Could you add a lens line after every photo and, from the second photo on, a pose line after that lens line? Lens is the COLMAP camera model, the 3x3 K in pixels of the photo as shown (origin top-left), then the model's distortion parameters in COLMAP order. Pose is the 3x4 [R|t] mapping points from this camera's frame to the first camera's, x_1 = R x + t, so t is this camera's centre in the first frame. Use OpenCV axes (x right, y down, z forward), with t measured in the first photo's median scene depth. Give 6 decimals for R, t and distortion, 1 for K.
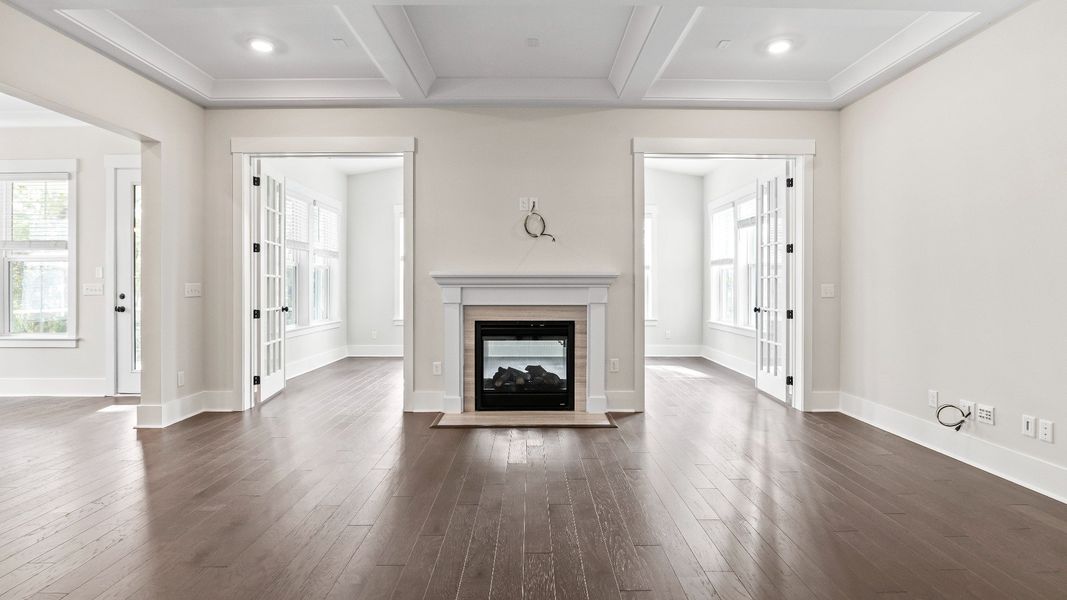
lens RADIAL K [[493.3, 0, 531.7], [0, 493.3, 289.2], [0, 0, 1]] dist [-0.015466, 0.000095]
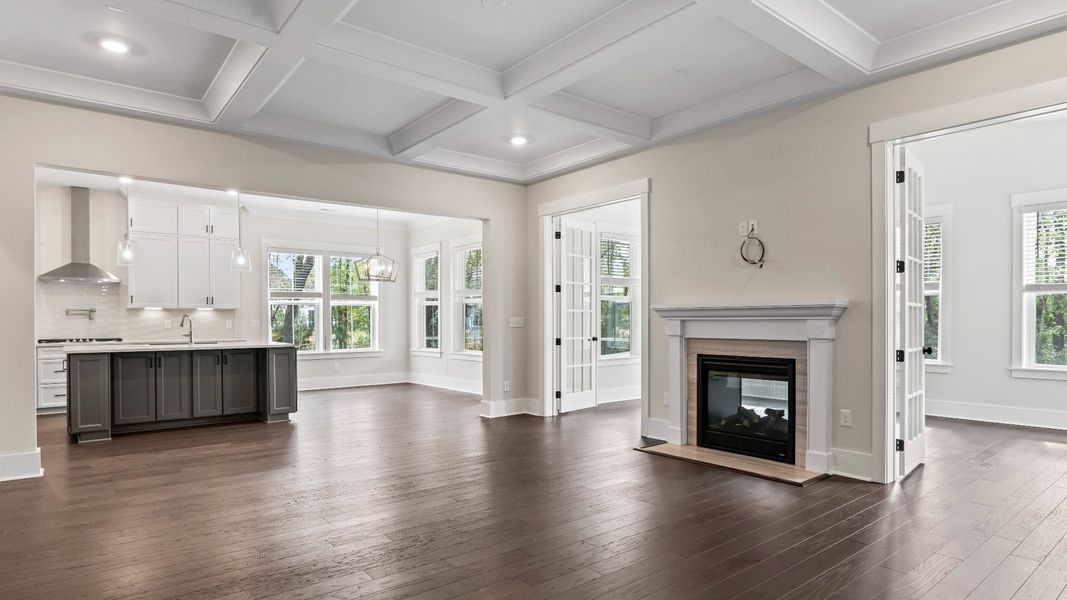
lens RADIAL K [[570.1, 0, 513.8], [0, 570.1, 324.3], [0, 0, 1]] dist [0.002044, -0.000393]
pose [[0.622193, 0.003670, -0.782856, 0.548083], [-0.000365, 0.999990, 0.004397, 0.000247], [0.782864, -0.002450, 0.622188, 0.010015]]
